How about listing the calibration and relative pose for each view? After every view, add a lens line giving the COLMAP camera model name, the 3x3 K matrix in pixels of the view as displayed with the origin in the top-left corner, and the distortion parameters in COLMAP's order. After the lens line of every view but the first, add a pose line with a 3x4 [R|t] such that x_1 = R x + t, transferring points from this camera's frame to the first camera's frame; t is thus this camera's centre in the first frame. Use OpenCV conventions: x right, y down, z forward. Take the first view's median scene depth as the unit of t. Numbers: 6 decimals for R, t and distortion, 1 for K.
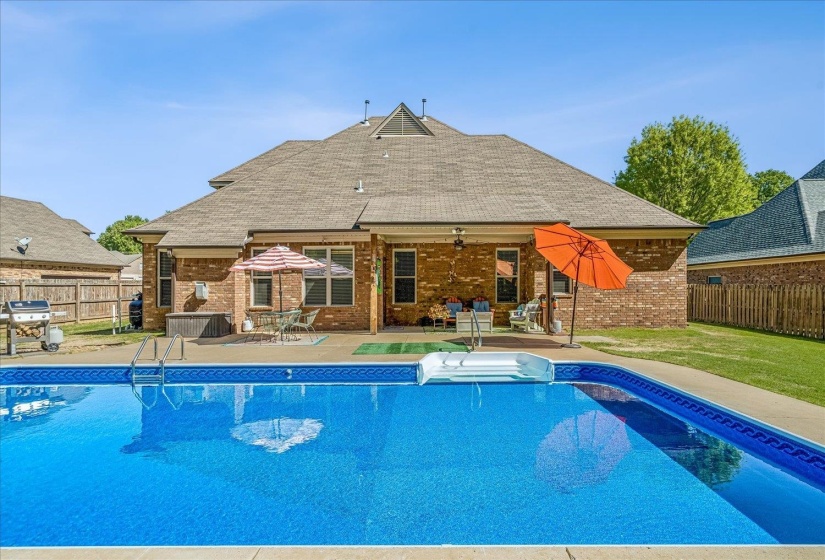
lens RADIAL K [[396.4, 0, 400.5], [0, 396.4, 284.6], [0, 0, 1]] dist [-0.001714, -0.000097]
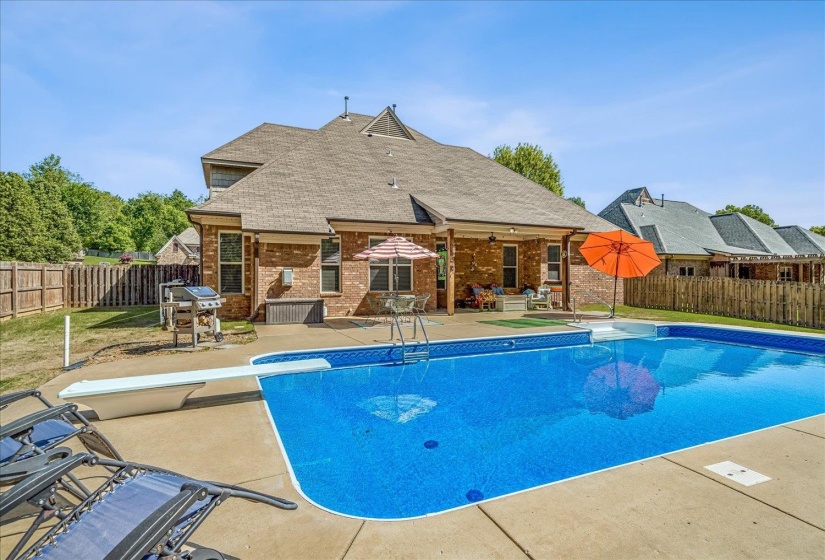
lens RADIAL K [[396.7, 0, 374.4], [0, 396.7, 267.8], [0, 0, 1]] dist [0.001412, 0.000188]
pose [[0.922403, 0.014539, 0.385956, -0.645319], [-0.009537, 0.999844, -0.014871, 0.005098], [-0.386112, 0.010036, 0.922397, 0.009289]]
